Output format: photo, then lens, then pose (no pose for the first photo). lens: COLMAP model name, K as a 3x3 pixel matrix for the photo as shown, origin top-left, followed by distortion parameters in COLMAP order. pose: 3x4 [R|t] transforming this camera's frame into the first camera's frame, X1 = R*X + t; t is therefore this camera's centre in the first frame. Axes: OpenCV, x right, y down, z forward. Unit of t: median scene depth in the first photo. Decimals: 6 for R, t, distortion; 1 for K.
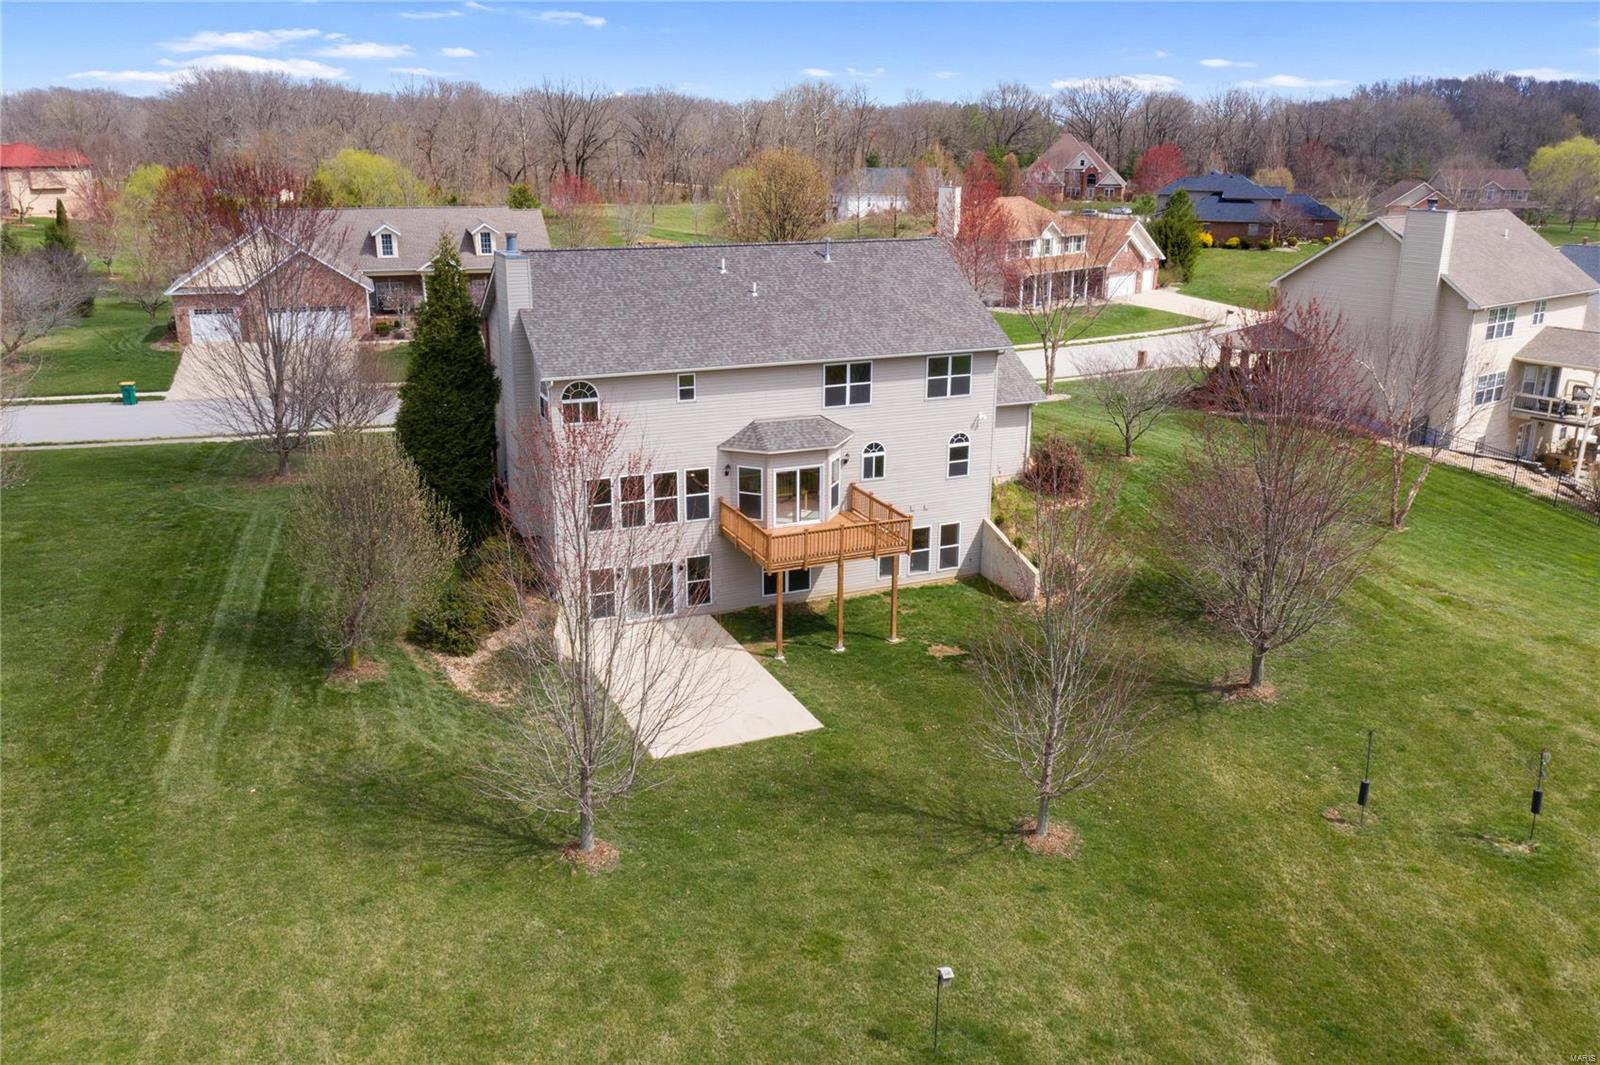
lens RADIAL K [[1240.7, 0, 839.7], [0, 1240.7, 536.2], [0, 0, 1]] dist [0.003871, -0.002603]
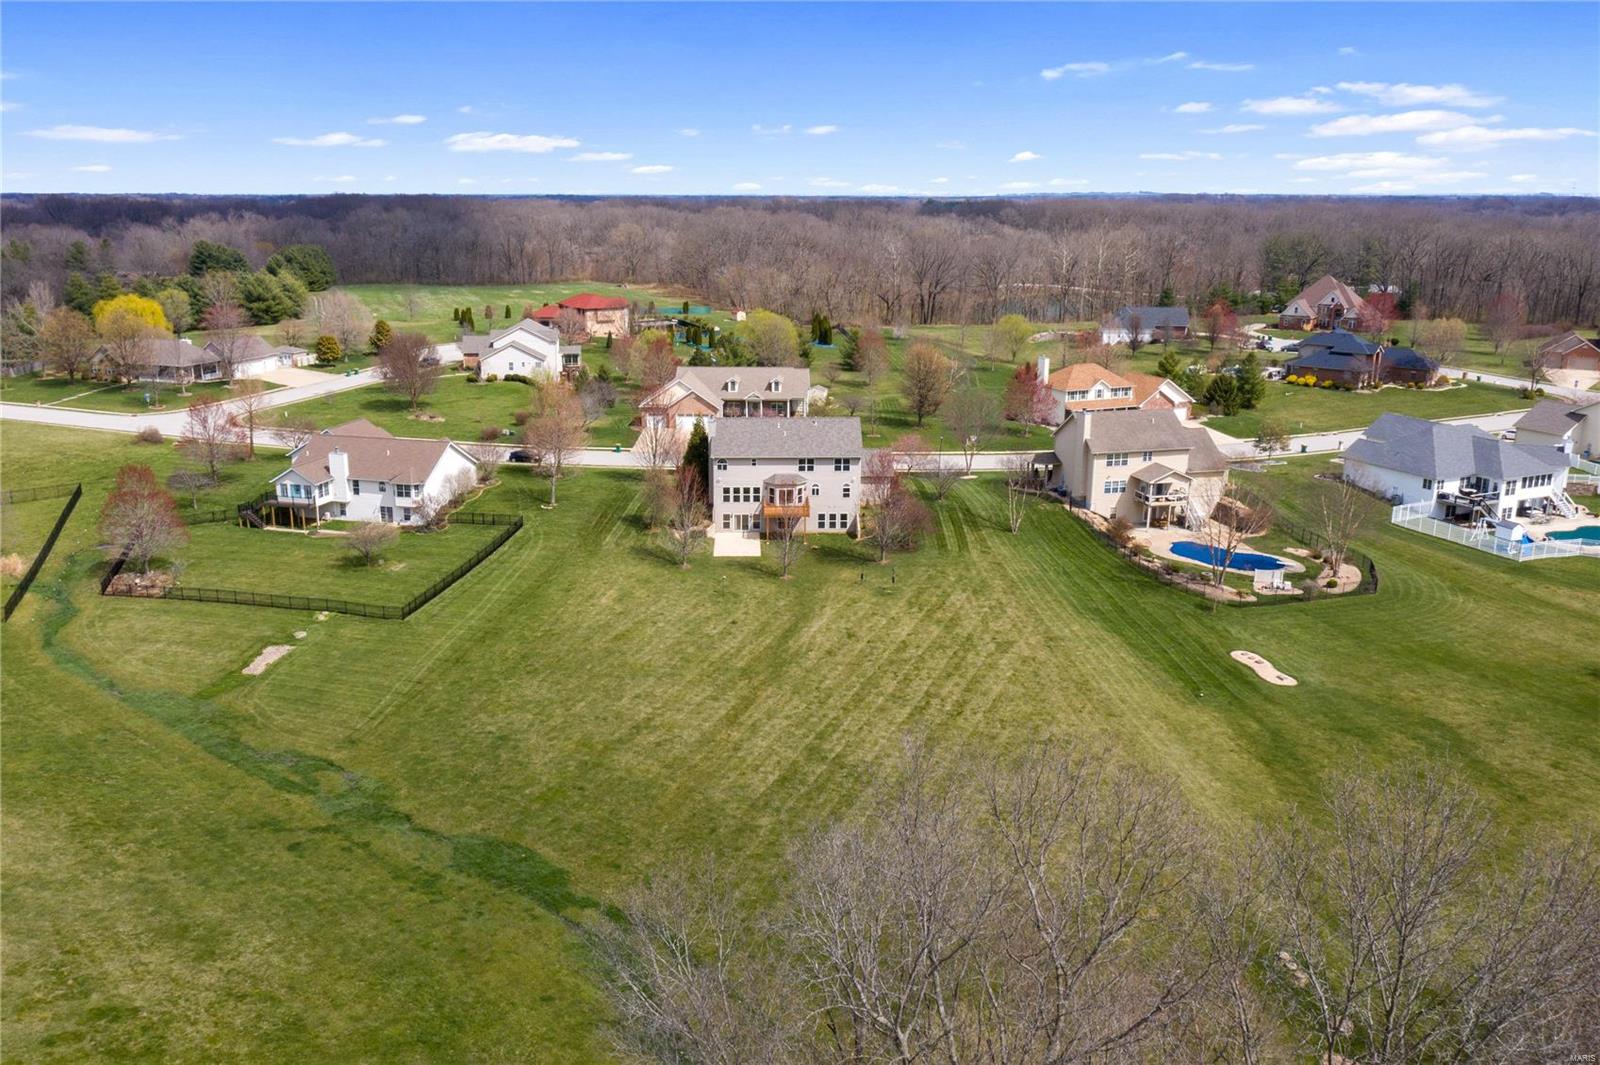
lens RADIAL K [[1240.7, 0, 839.7], [0, 1240.7, 536.2], [0, 0, 1]] dist [0.003871, -0.002603]
pose [[0.930416, 0.094941, -0.353995, 1.216444], [-0.111930, 0.993328, -0.027779, 0.136900], [0.348996, 0.065469, 0.934834, -1.918809]]
